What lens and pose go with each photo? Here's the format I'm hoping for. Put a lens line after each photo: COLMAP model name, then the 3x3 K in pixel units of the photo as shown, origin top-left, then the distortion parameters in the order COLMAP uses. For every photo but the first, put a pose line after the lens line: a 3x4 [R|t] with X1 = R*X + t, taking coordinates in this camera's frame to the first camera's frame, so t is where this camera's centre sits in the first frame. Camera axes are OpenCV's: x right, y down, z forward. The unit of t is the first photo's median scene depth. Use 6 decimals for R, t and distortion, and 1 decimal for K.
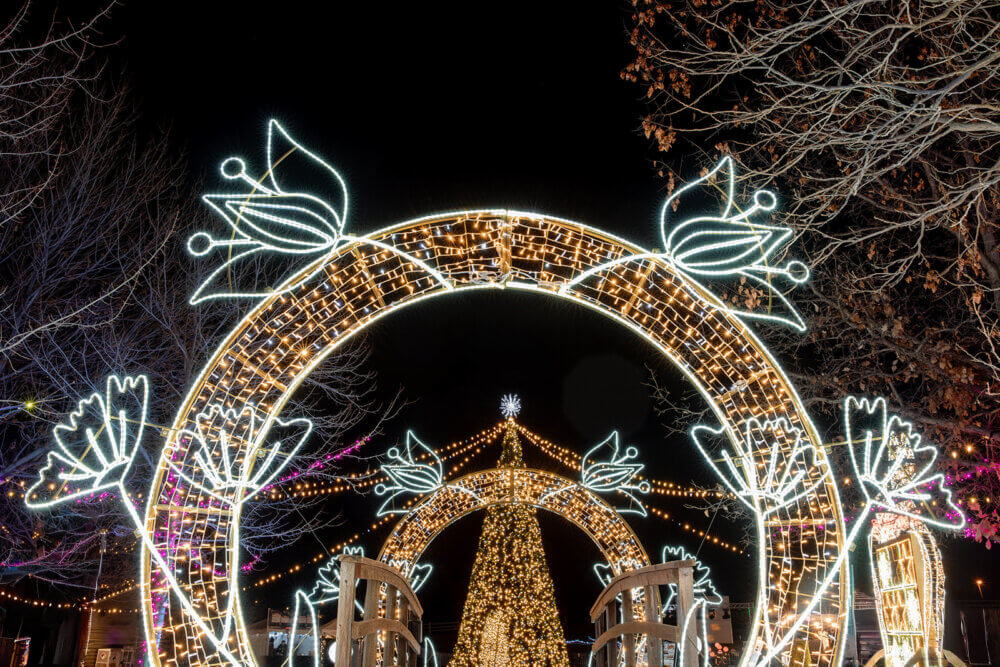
lens RADIAL K [[848.7, 0, 500.1], [0, 848.7, 369.2], [0, 0, 1]] dist [0.004045, 0.003740]
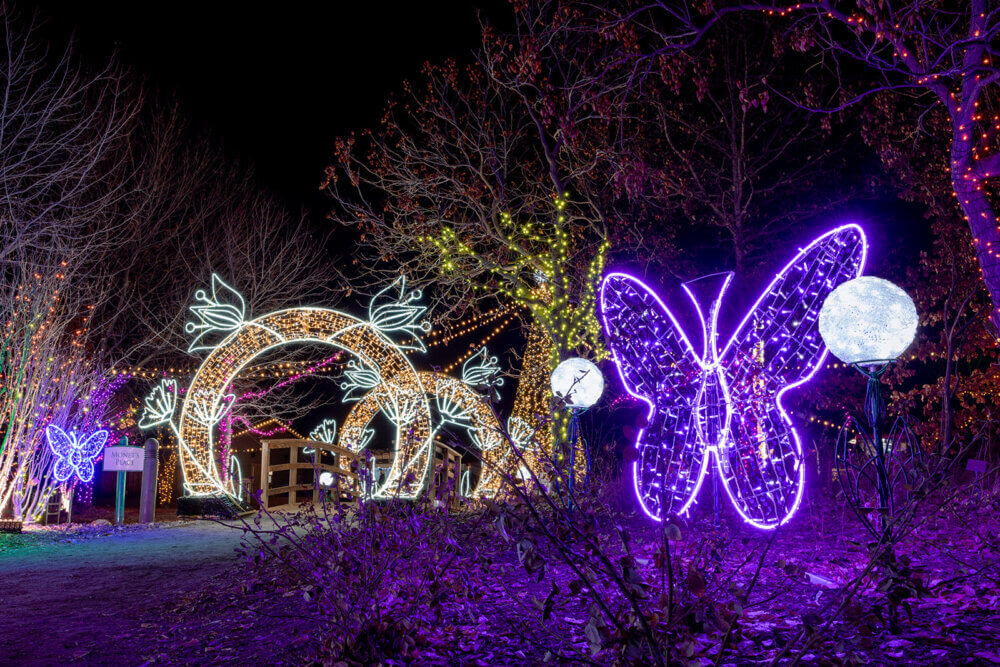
lens RADIAL K [[848.7, 0, 500.1], [0, 848.7, 369.2], [0, 0, 1]] dist [0.004045, 0.003740]
pose [[0.992643, -0.021600, -0.119136, 0.896360], [0.043608, 0.981704, 0.185355, -0.461869], [0.112952, -0.189186, 0.975423, -1.456036]]
